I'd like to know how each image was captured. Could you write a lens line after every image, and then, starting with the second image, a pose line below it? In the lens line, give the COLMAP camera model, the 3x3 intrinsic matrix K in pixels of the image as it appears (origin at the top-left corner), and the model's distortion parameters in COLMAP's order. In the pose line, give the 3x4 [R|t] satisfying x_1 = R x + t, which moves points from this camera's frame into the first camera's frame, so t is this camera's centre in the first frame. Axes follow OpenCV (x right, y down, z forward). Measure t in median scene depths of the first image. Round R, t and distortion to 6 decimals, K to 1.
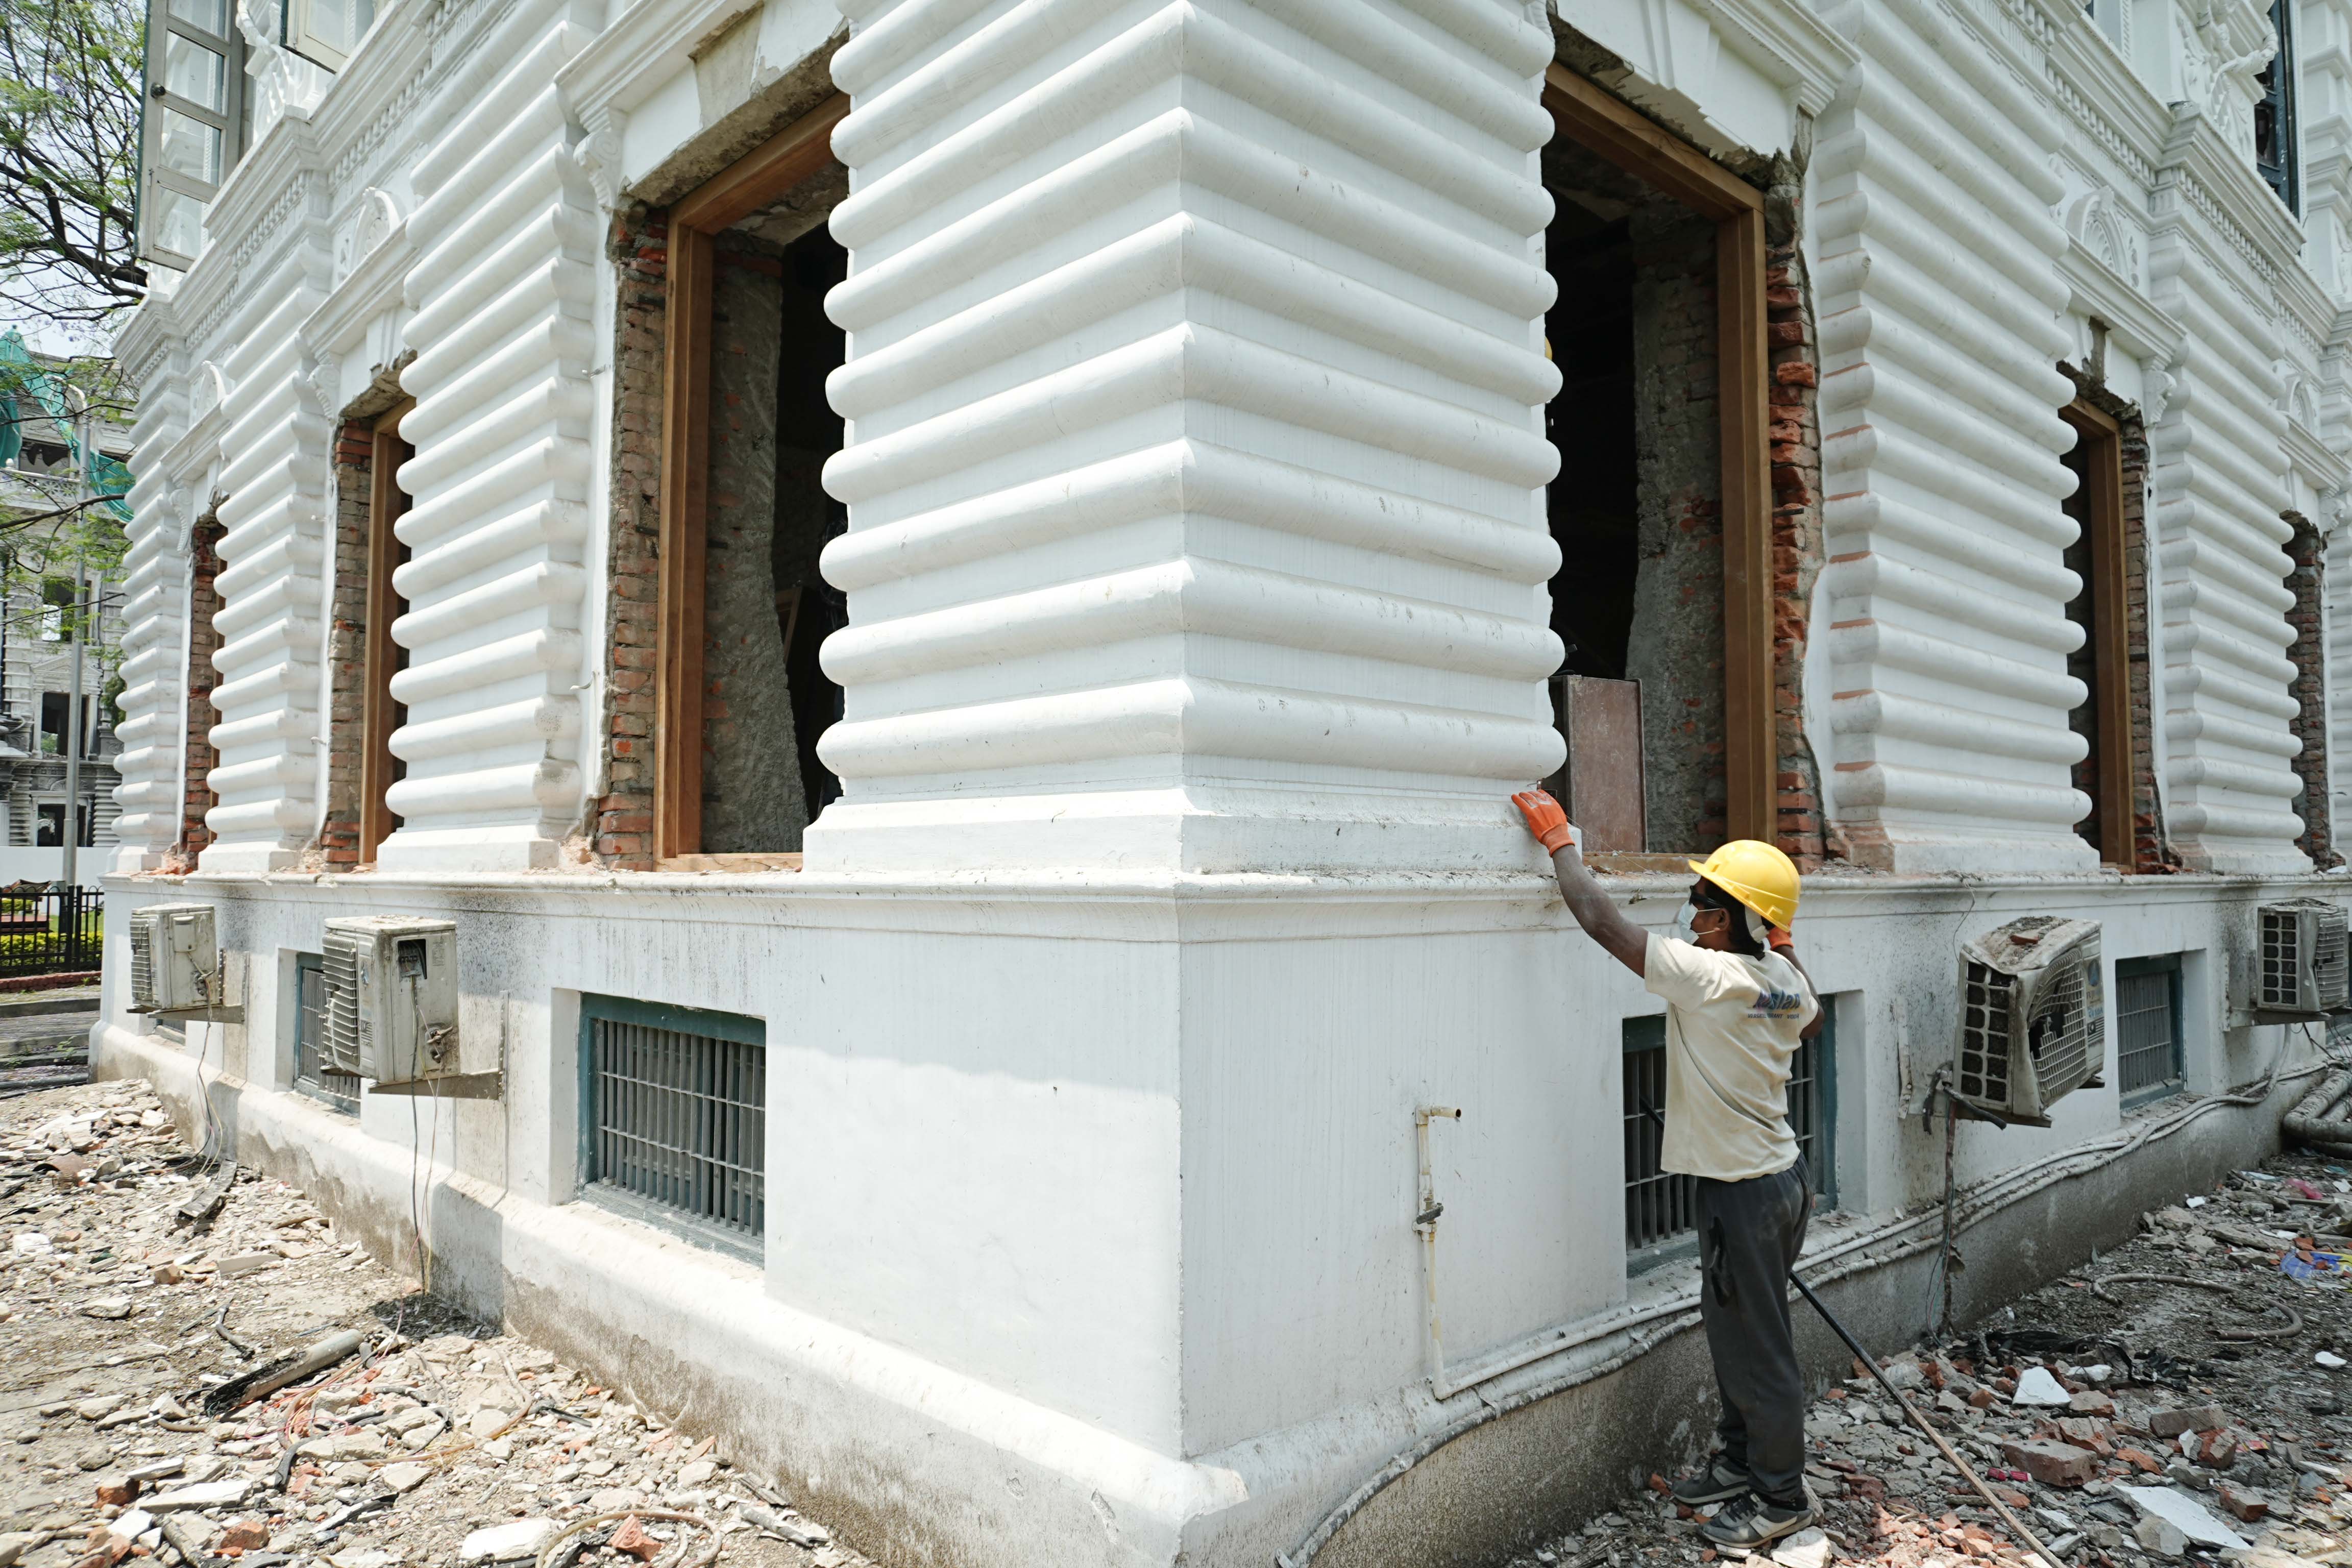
lens RADIAL K [[1548.4, 0, 1176.0], [0, 1548.4, 784.0], [0, 0, 1]] dist [0.001184, 0.000154]
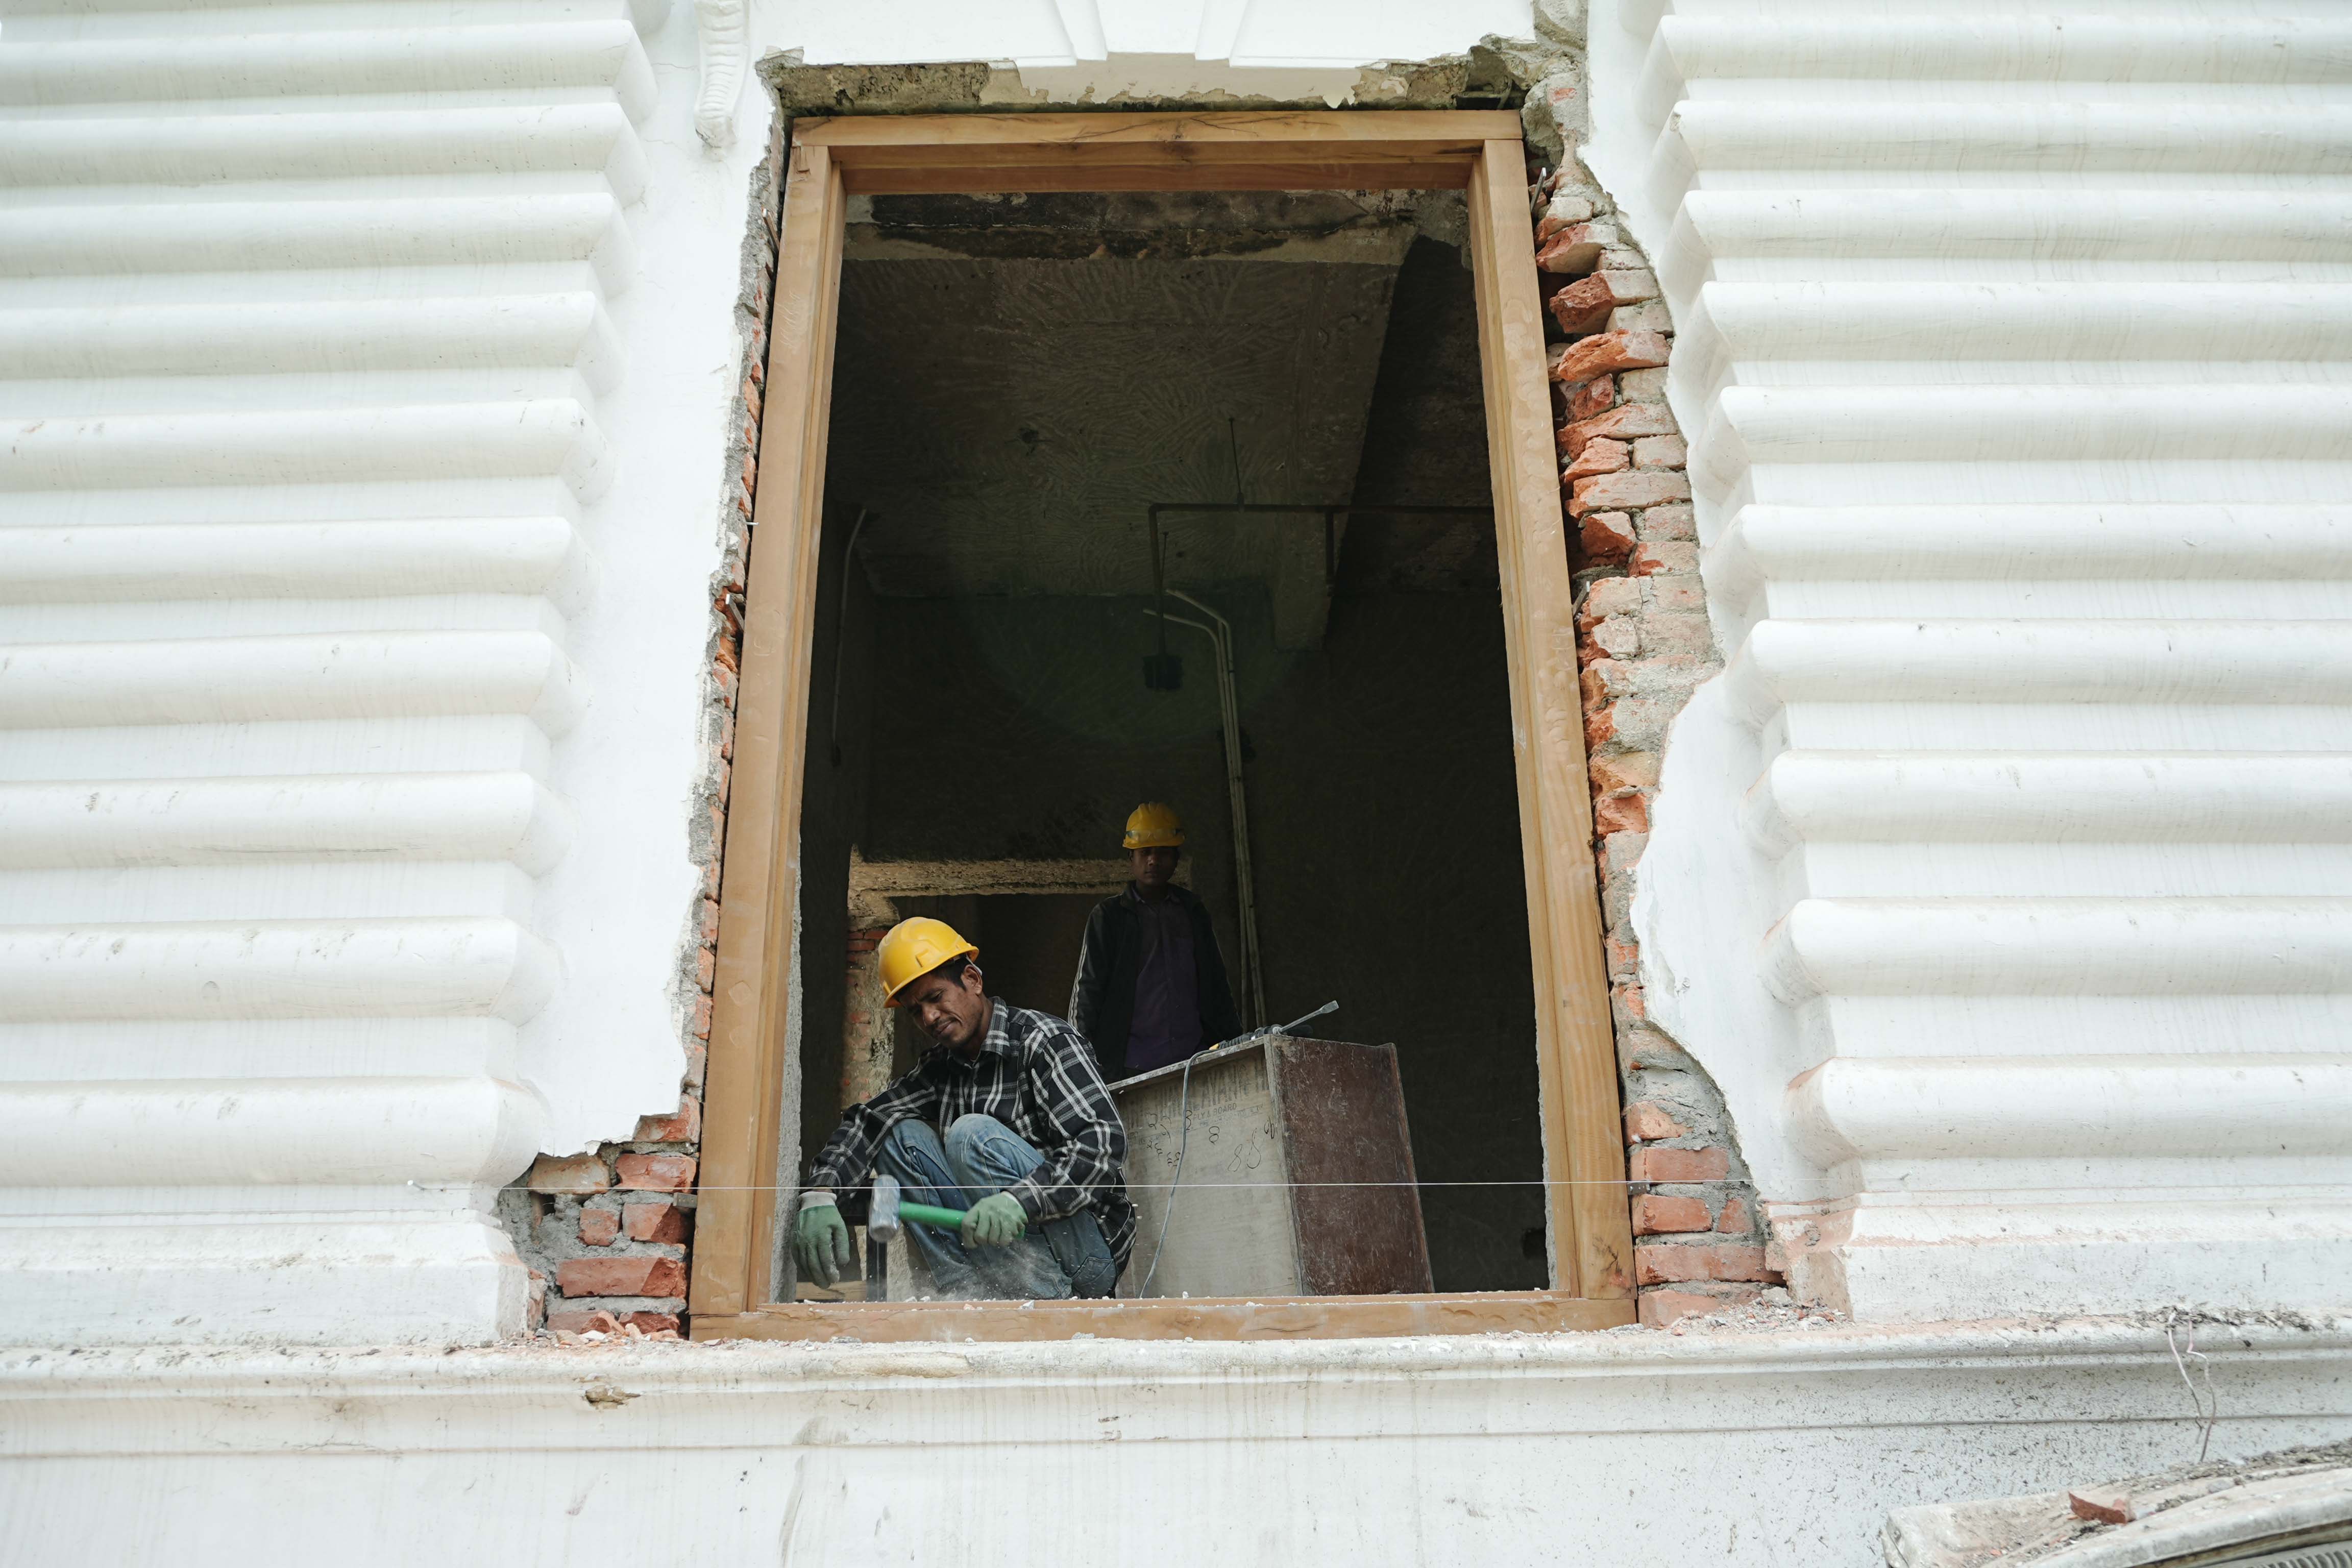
lens RADIAL K [[1594.4, 0, 1176.0], [0, 1594.4, 784.0], [0, 0, 1]] dist [0.000918, -0.000668]
pose [[0.724957, -0.240258, -0.645534, 0.626607], [0.054817, 0.954346, -0.293631, 0.033629], [0.686610, 0.177484, 0.705029, 0.539619]]
